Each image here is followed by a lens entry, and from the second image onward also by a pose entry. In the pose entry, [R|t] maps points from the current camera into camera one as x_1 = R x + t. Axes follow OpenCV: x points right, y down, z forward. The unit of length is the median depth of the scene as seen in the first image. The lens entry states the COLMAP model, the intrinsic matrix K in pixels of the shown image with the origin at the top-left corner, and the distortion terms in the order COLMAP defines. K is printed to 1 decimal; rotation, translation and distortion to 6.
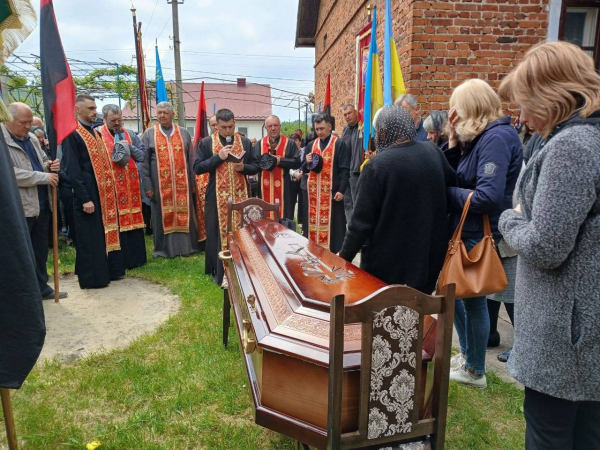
lens RADIAL K [[463.4, 0, 300.0], [0, 463.4, 225.0], [0, 0, 1]] dist [0.042386, -0.084863]
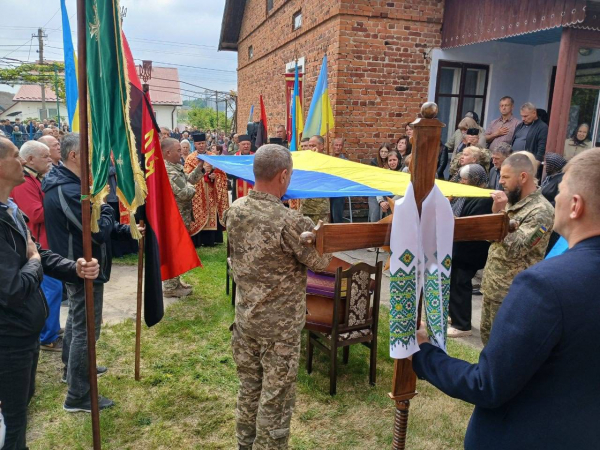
lens RADIAL K [[463.4, 0, 300.0], [0, 463.4, 225.0], [0, 0, 1]] dist [0.042386, -0.084863]
pose [[0.978922, -0.012339, 0.203861, -0.149272], [0.005156, 0.999348, 0.035725, -0.039220], [-0.204168, -0.033921, 0.978348, -0.329627]]
